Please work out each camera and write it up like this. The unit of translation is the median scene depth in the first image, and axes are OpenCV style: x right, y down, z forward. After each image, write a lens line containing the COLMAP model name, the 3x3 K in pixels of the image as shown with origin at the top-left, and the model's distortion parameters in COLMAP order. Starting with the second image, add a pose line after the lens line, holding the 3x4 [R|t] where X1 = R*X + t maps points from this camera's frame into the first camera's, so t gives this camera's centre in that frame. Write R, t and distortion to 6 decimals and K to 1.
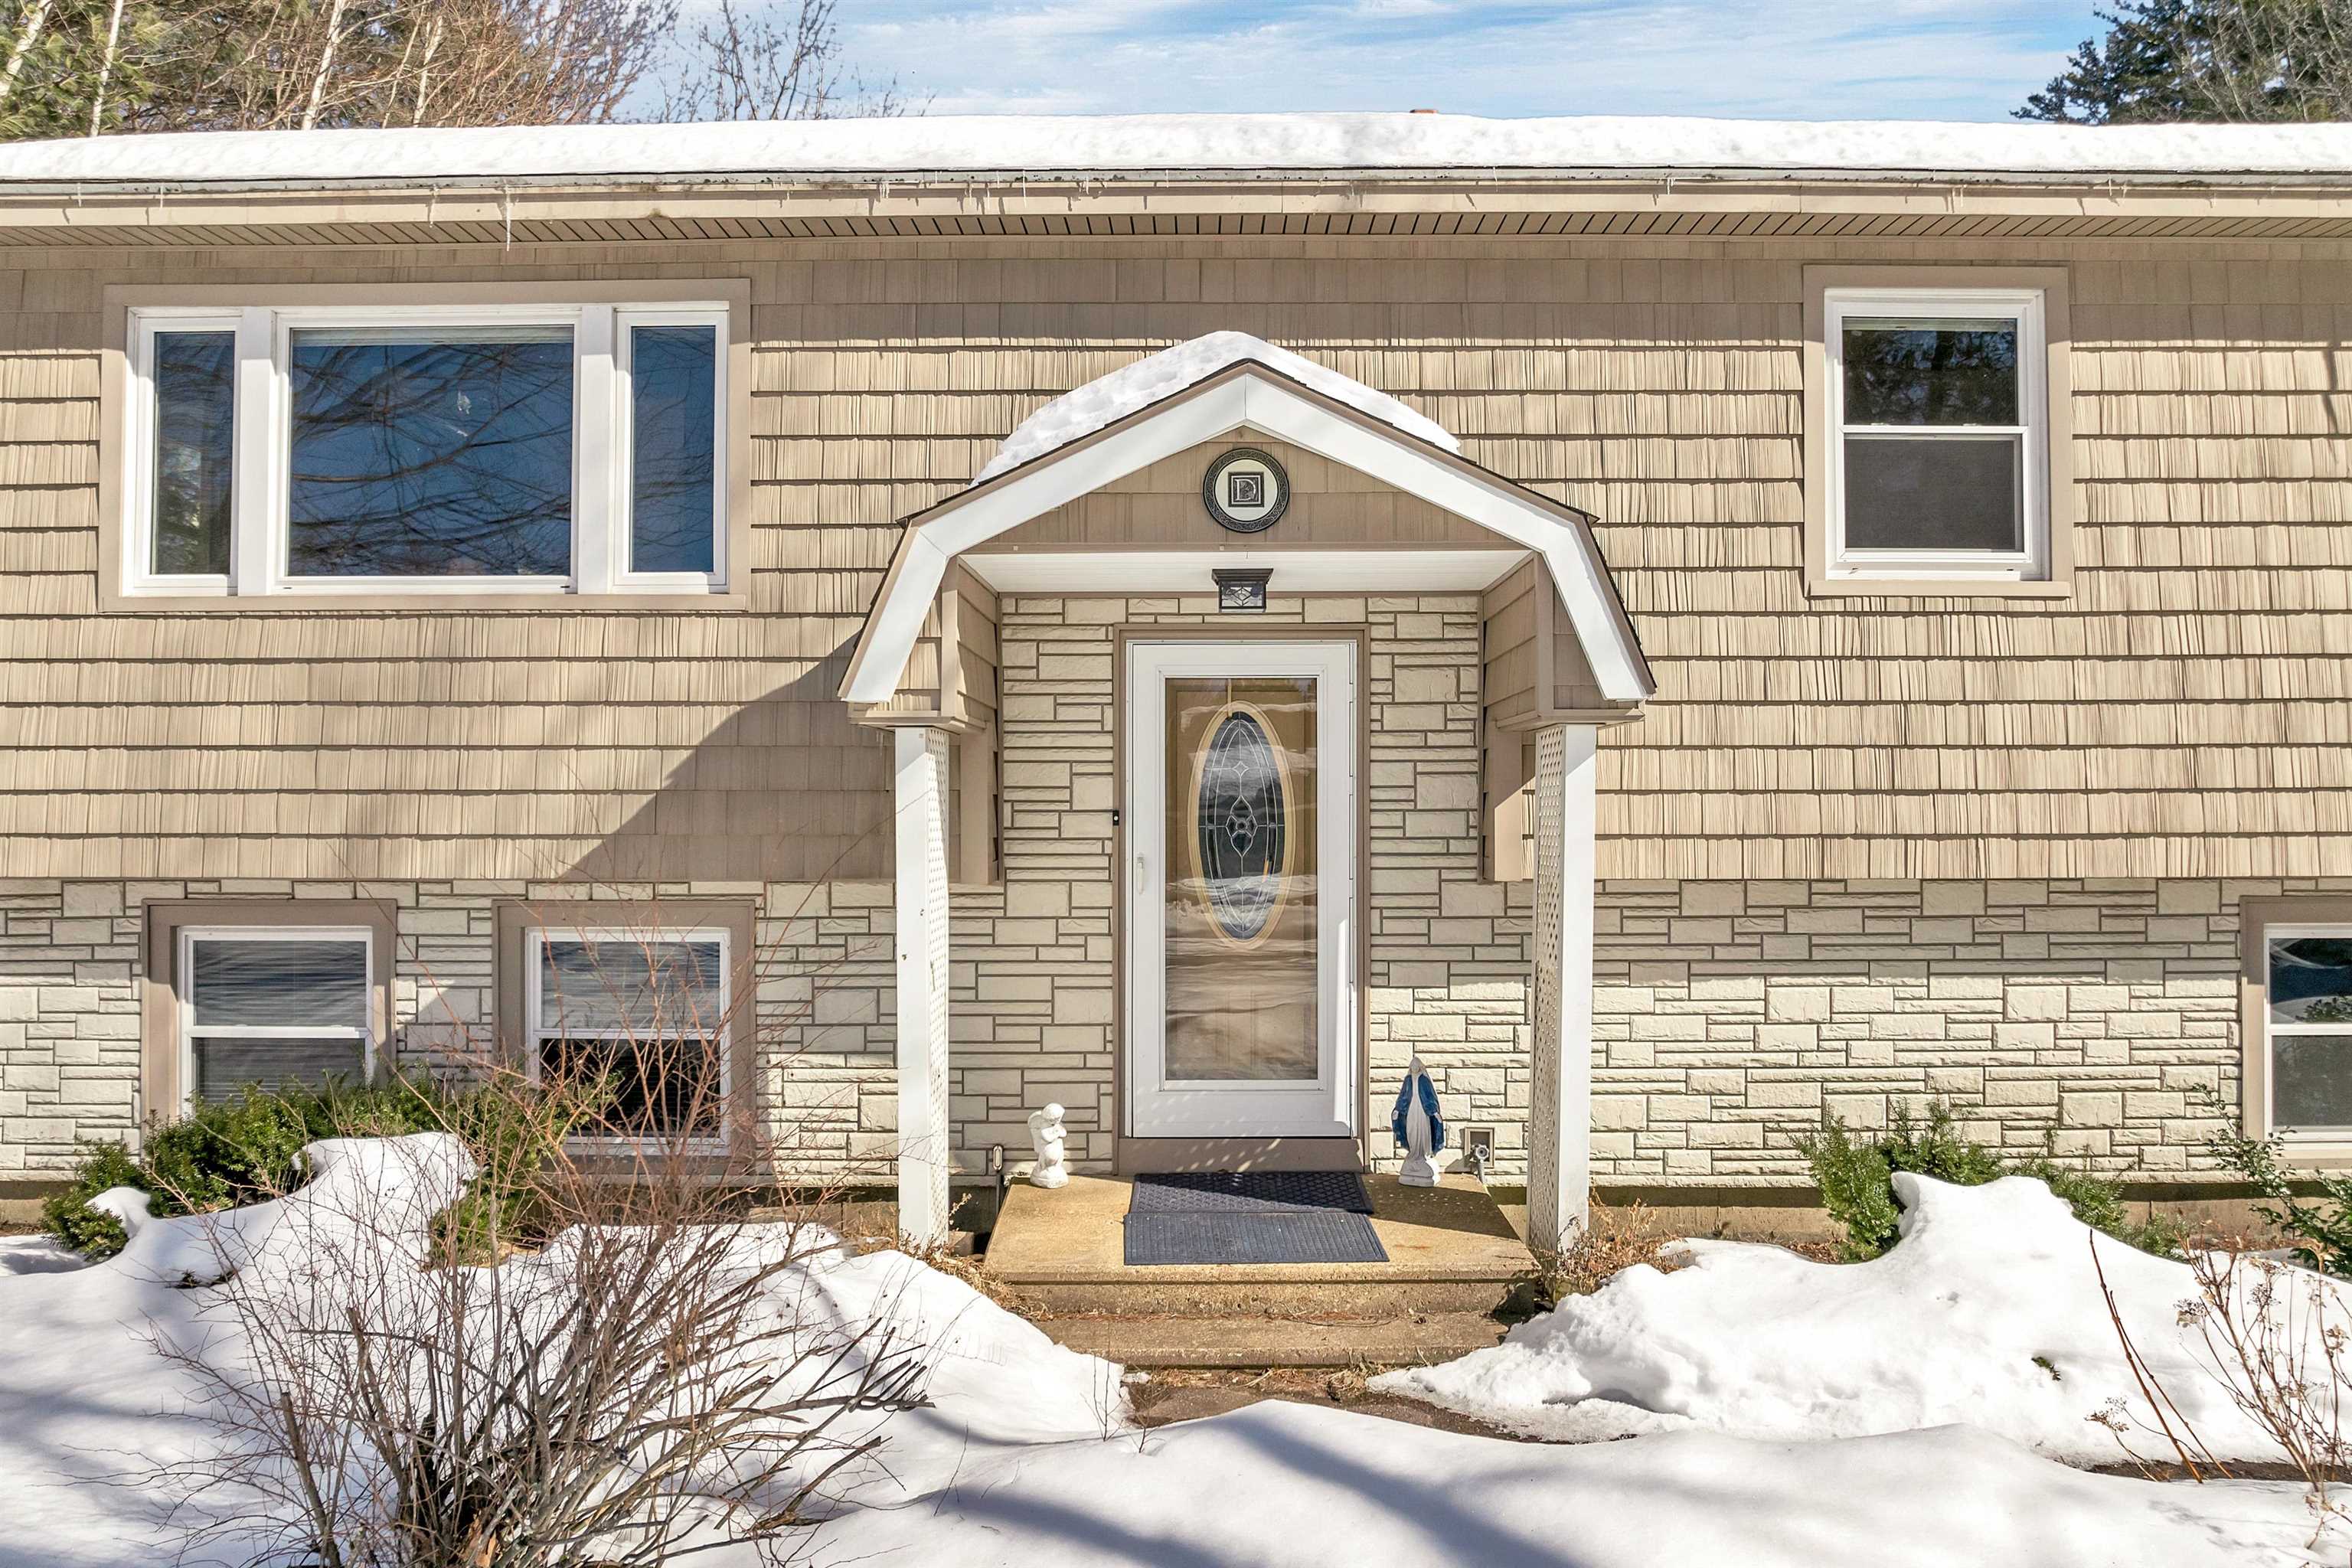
lens RADIAL K [[1716.2, 0, 1176.0], [0, 1716.2, 784.0], [0, 0, 1]] dist [-0.032066, -0.002200]
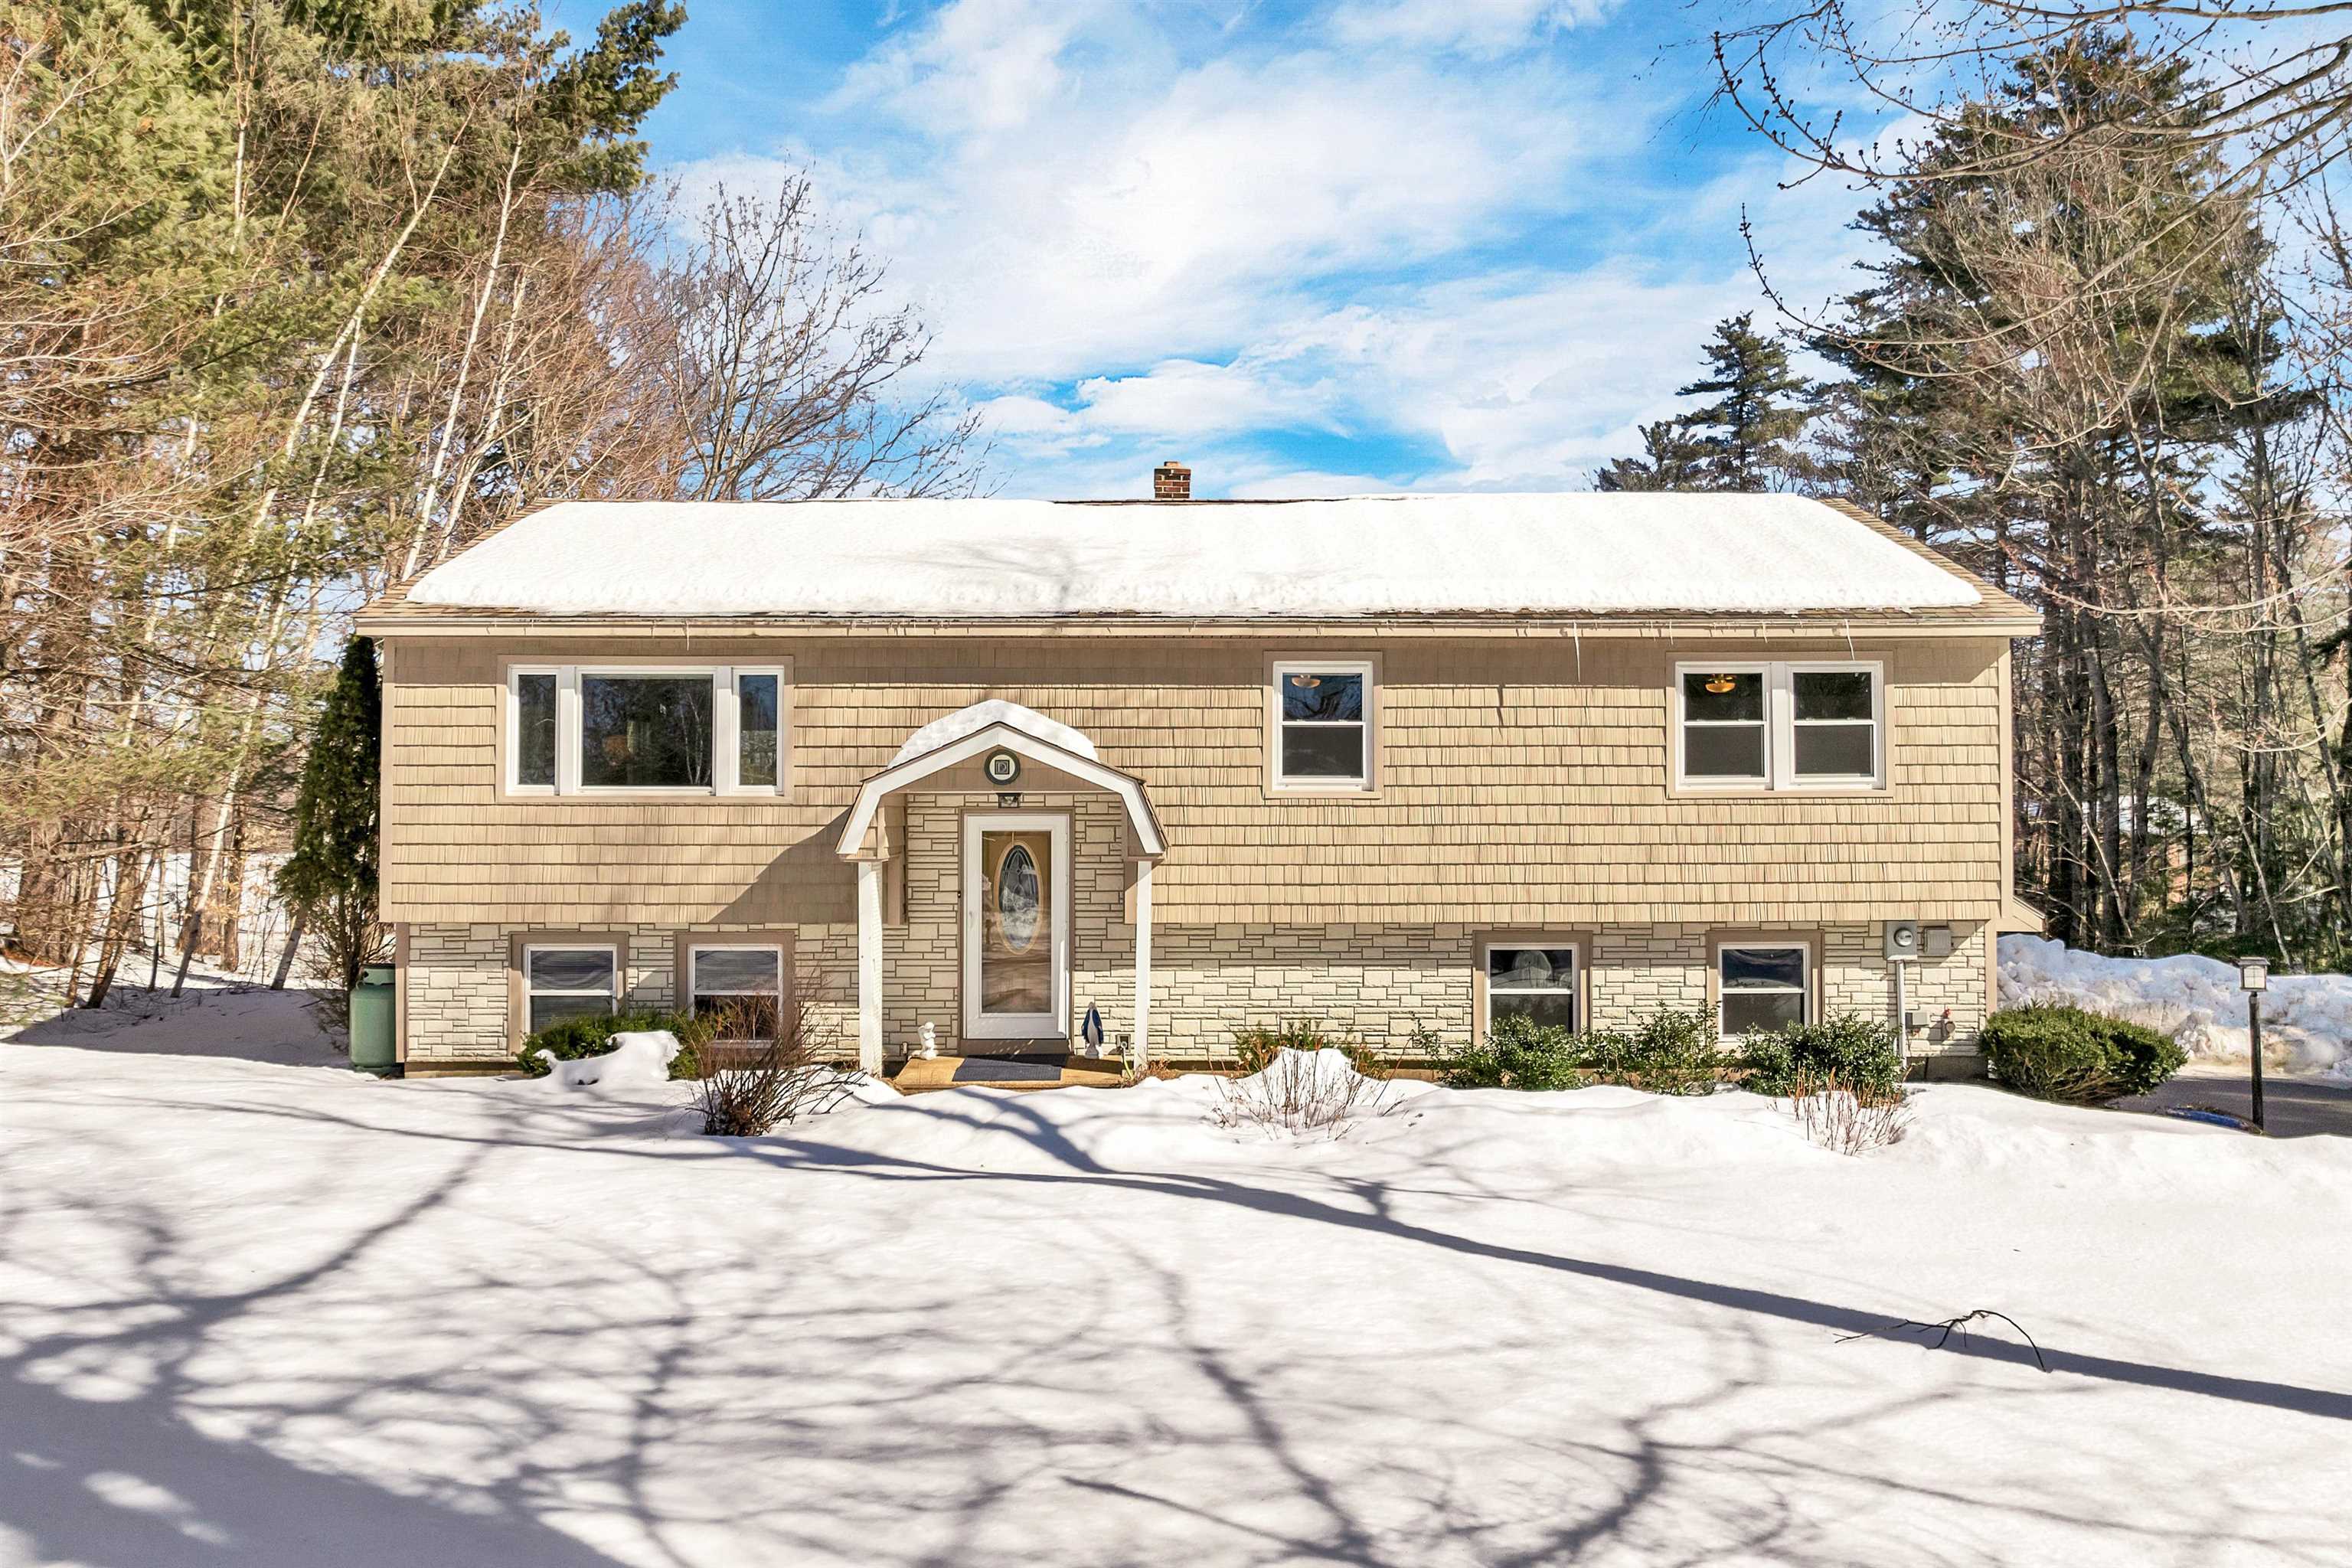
lens RADIAL K [[1599.6, 0, 1188.7], [0, 1599.6, 811.9], [0, 0, 1]] dist [-0.000707, -0.000678]
pose [[0.999180, 0.003337, 0.040345, 0.183738], [-0.003575, 0.999977, 0.005819, -0.103435], [-0.040324, -0.005958, 0.999169, -1.112182]]
